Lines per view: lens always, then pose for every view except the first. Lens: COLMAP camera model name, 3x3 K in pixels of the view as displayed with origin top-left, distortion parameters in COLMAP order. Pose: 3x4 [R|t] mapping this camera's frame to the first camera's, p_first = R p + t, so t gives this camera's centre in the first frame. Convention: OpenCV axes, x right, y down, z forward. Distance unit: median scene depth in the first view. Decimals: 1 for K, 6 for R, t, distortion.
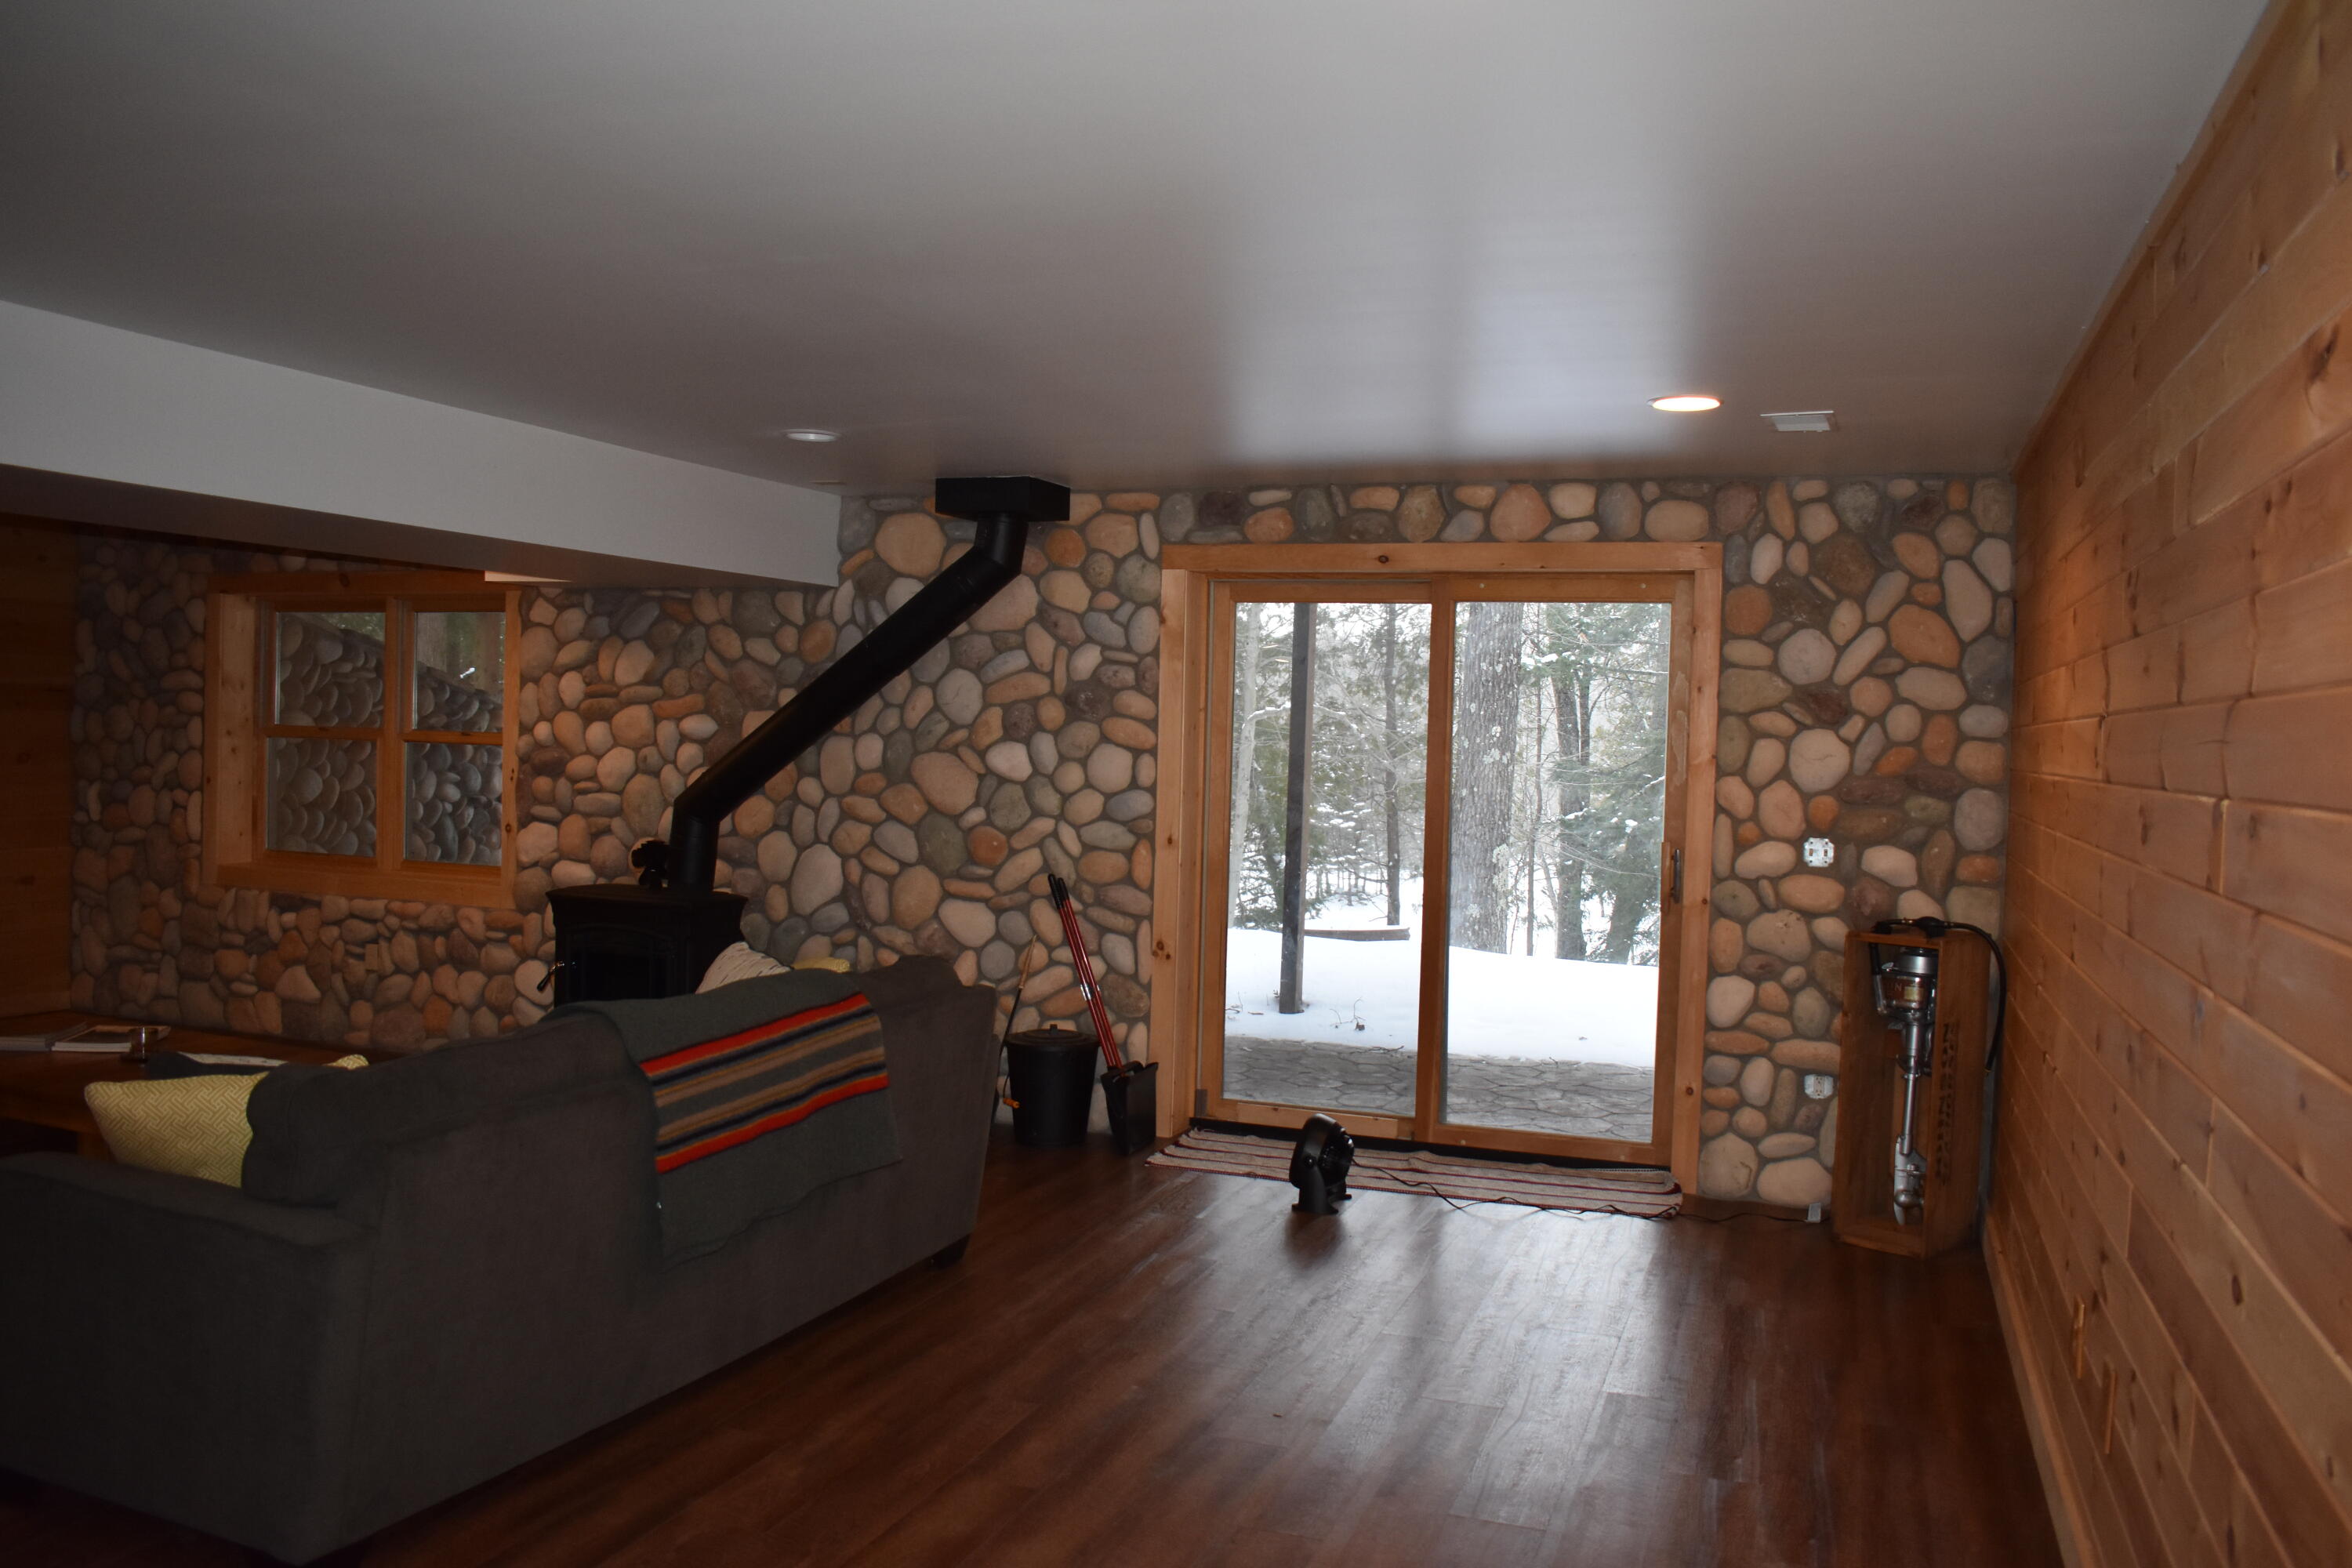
lens RADIAL K [[1830.4, 0, 1176.0], [0, 1830.4, 784.0], [0, 0, 1]] dist [-0.090637, 0.005528]
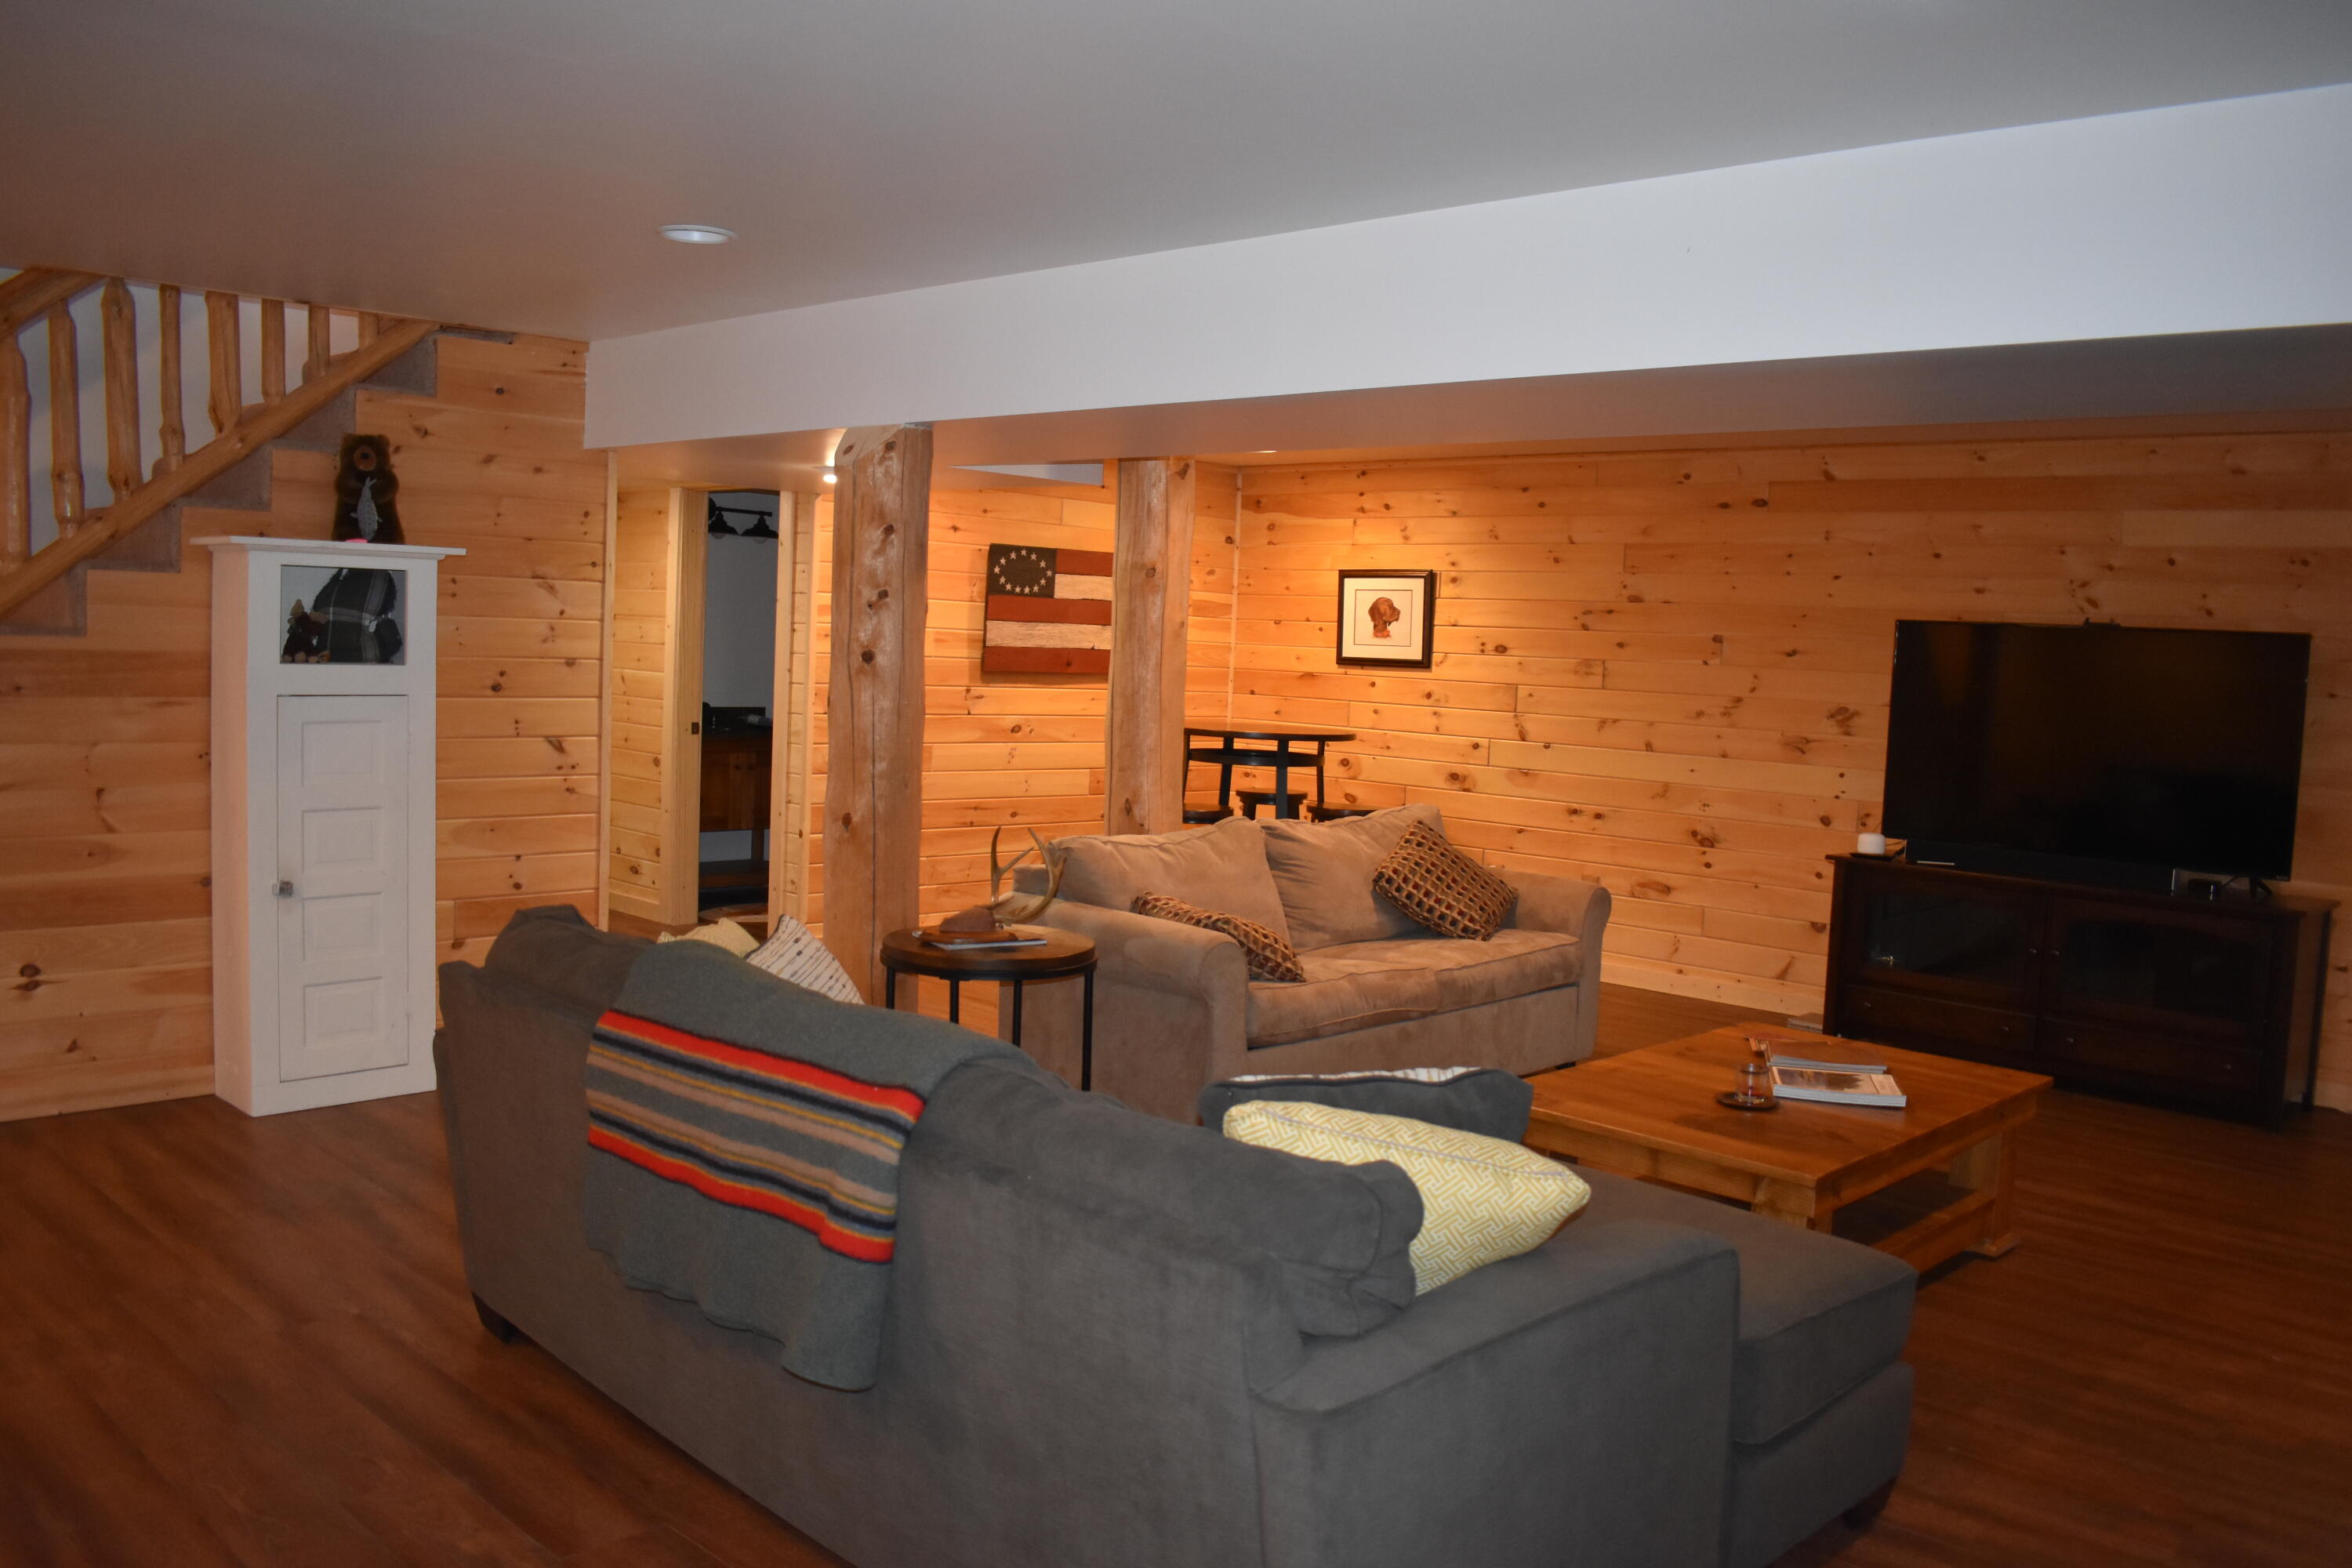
lens RADIAL K [[1875.8, 0, 1176.0], [0, 1875.8, 784.0], [0, 0, 1]] dist [-0.094383, 0.000070]
pose [[-0.406935, 0.033187, -0.912854, 0.367808], [-0.075776, 0.994669, 0.069941, -0.029483], [0.910309, 0.097634, -0.402251, 1.521061]]
